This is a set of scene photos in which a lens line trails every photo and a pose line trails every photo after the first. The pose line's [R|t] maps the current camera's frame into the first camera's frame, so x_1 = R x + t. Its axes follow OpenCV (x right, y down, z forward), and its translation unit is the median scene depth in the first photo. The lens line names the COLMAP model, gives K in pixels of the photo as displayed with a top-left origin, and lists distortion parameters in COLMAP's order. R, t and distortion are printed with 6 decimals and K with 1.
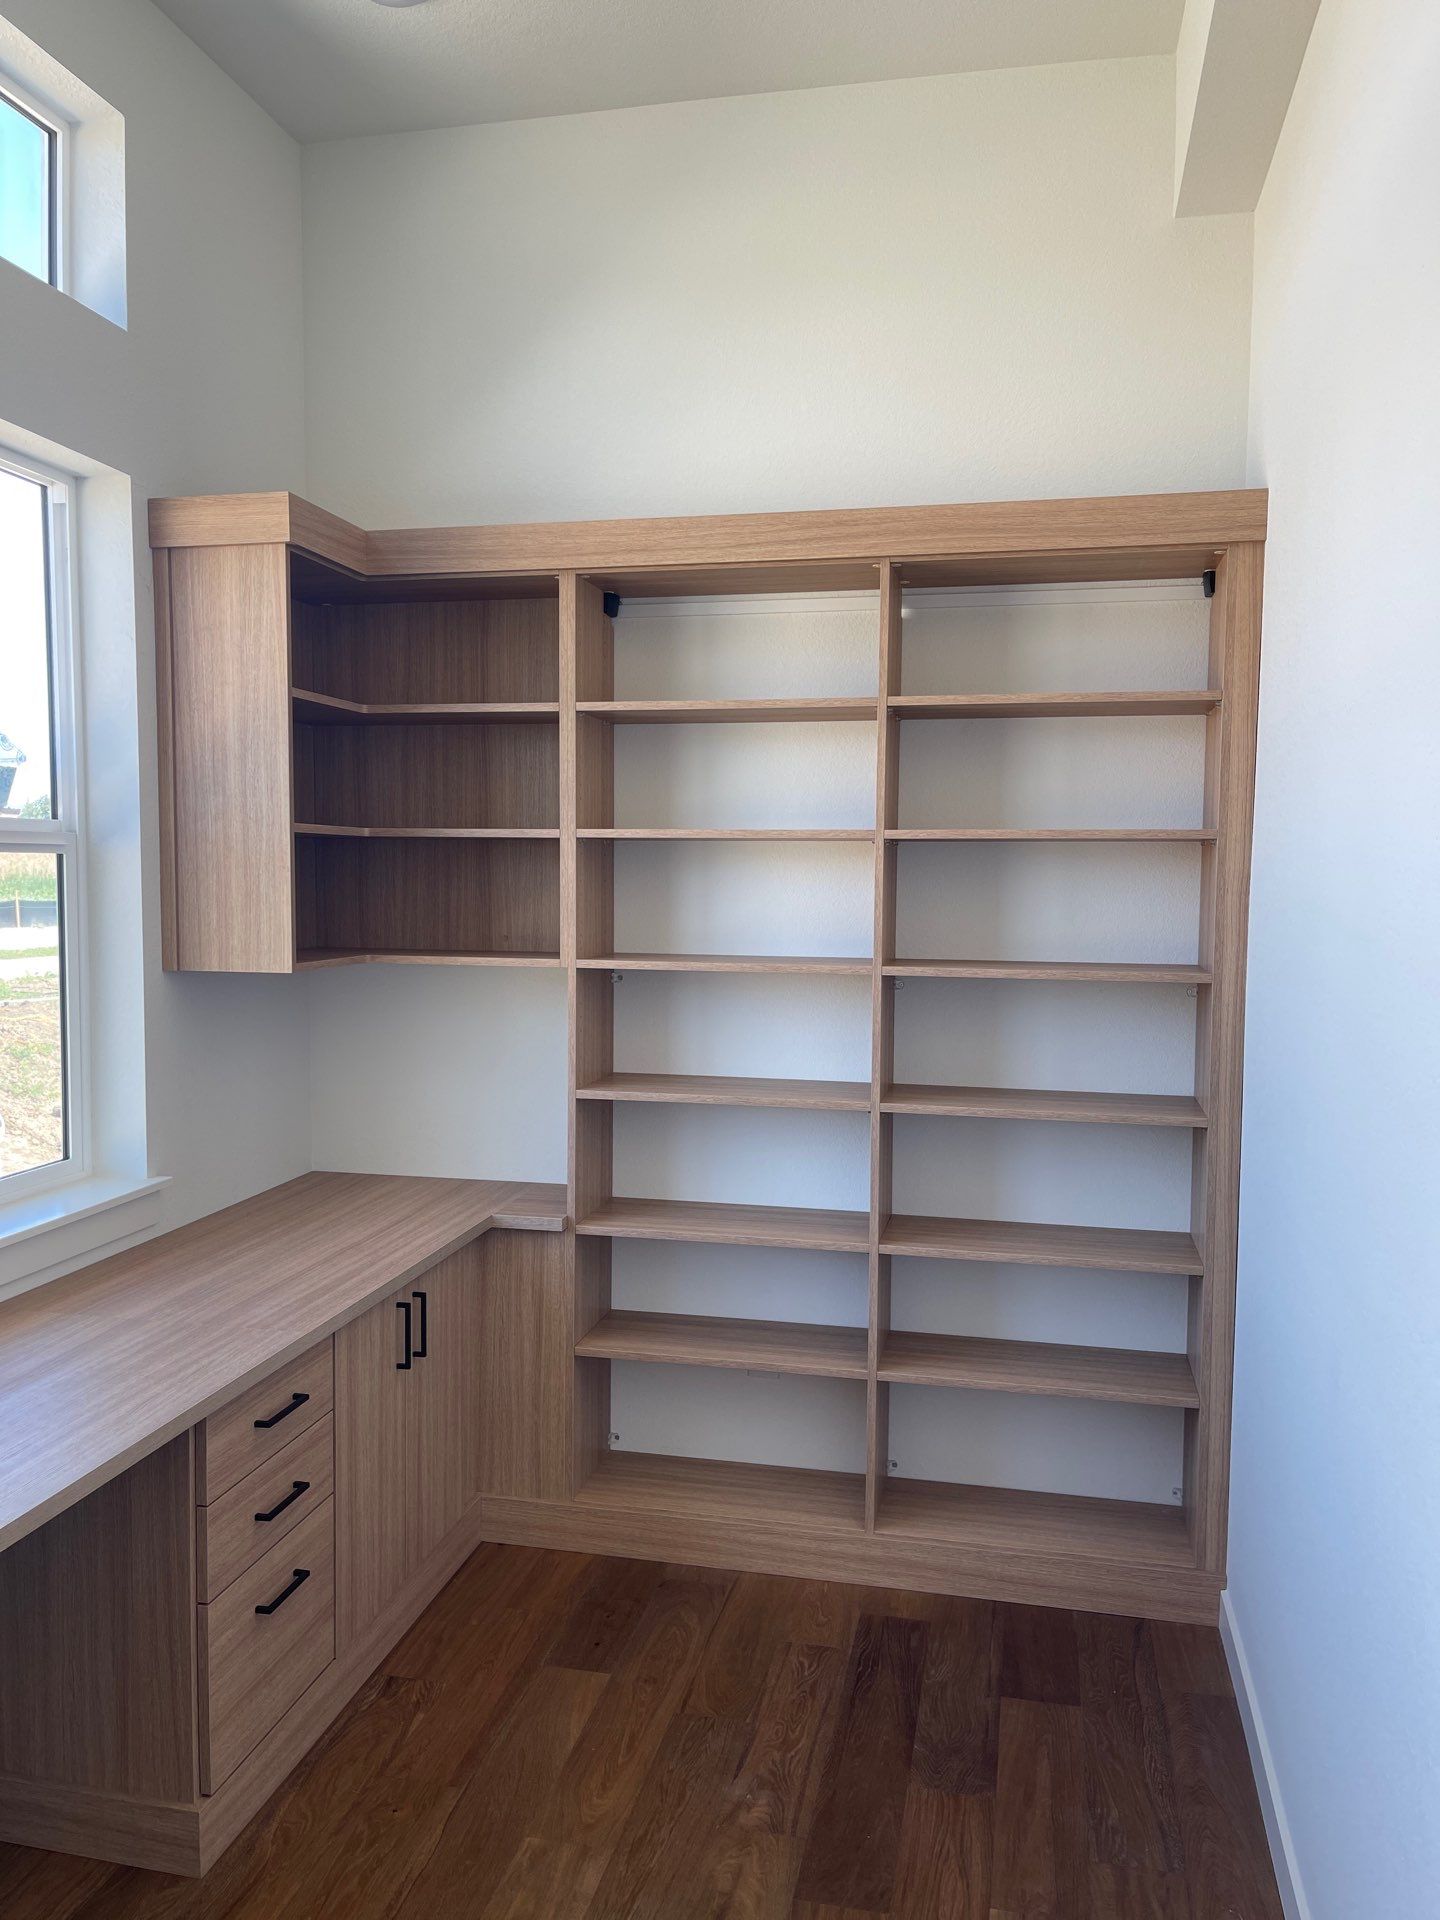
lens RADIAL K [[1458.5, 0, 716.5], [0, 1458.5, 967.6], [0, 0, 1]] dist [0.061878, -0.078440]
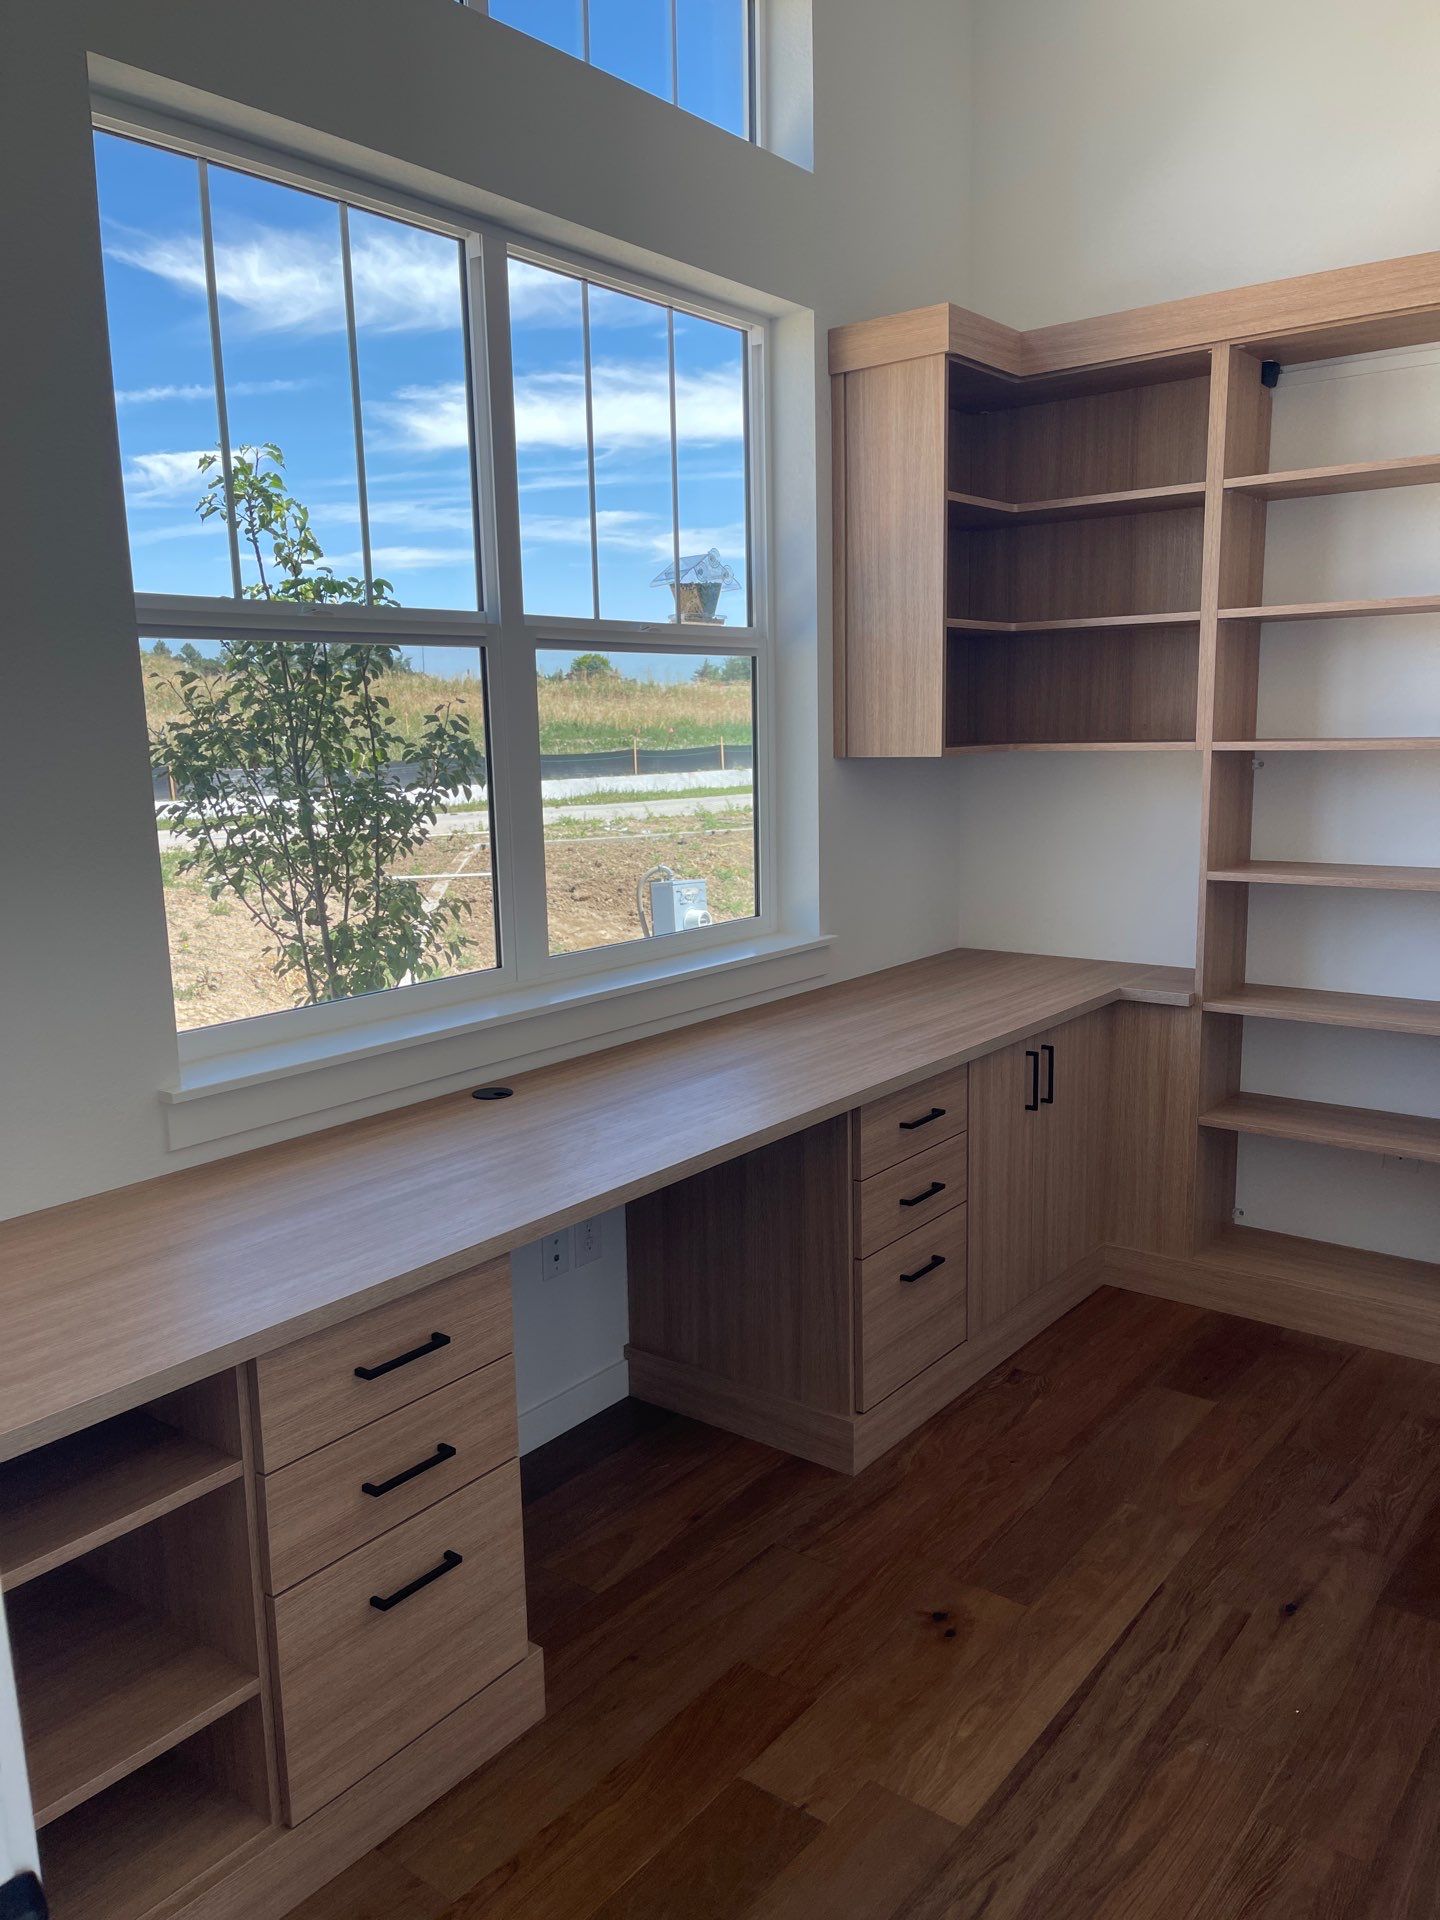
lens RADIAL K [[1458.5, 0, 725.0], [0, 1458.5, 973.7], [0, 0, 1]] dist [0.061878, -0.078440]
pose [[0.904208, 0.048779, -0.424298, 0.042401], [-0.002038, 0.993938, 0.109924, 0.047215], [0.427088, -0.098529, 0.898826, -0.088026]]
